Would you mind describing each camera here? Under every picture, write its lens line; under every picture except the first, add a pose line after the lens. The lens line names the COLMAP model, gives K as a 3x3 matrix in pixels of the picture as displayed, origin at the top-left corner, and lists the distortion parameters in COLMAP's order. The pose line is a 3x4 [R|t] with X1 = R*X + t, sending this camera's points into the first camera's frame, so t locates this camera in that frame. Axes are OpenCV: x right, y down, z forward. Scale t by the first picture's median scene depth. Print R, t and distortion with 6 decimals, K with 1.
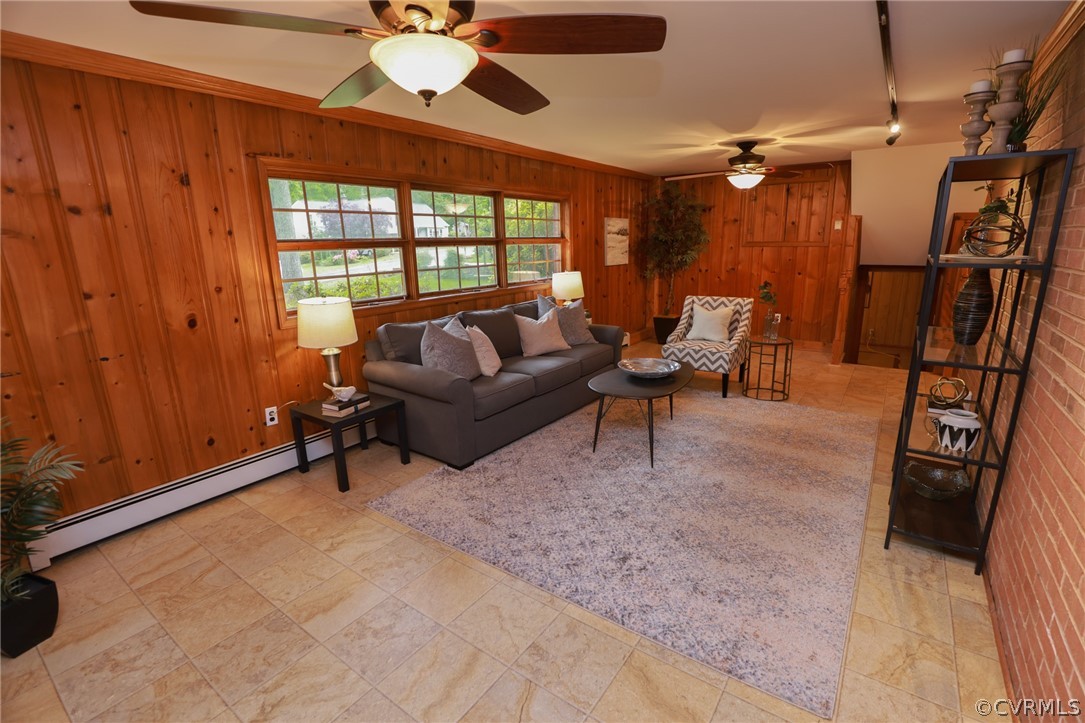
lens RADIAL K [[493.7, 0, 547.3], [0, 493.7, 364.9], [0, 0, 1]] dist [-0.029220, 0.001704]
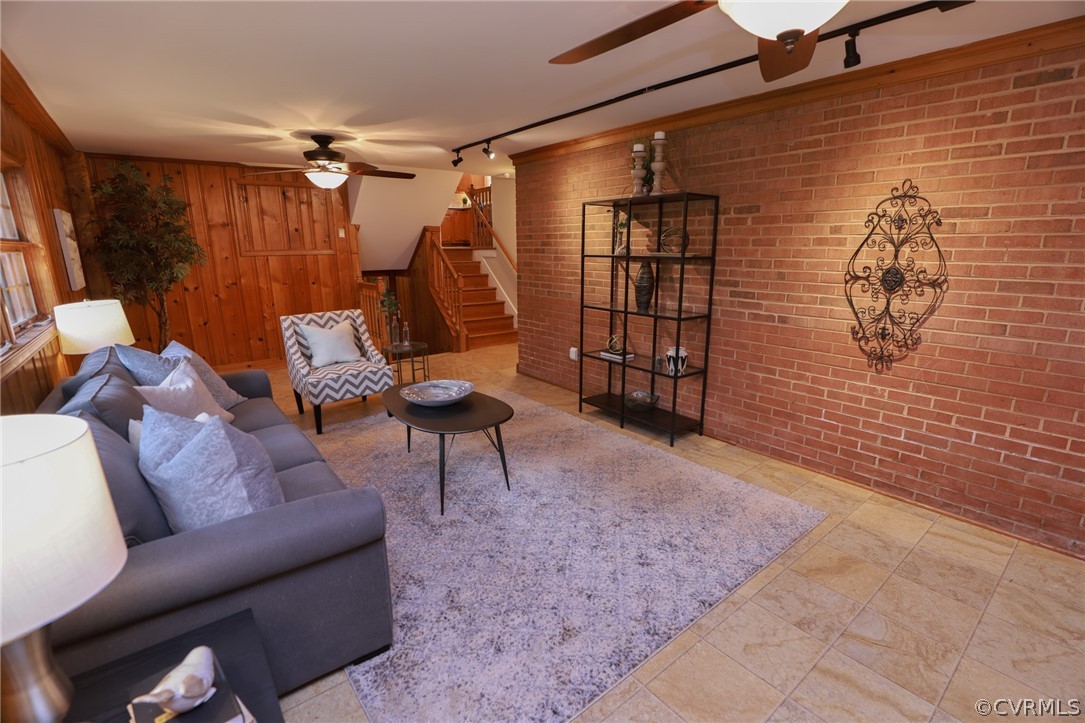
lens RADIAL K [[493.7, 0, 547.6], [0, 493.7, 366.4], [0, 0, 1]] dist [-0.029220, 0.001704]
pose [[0.270139, -0.212060, 0.939178, -0.391056], [0.233655, 0.960724, 0.149718, -0.089938], [-0.934040, 0.178999, 0.309078, 0.411130]]
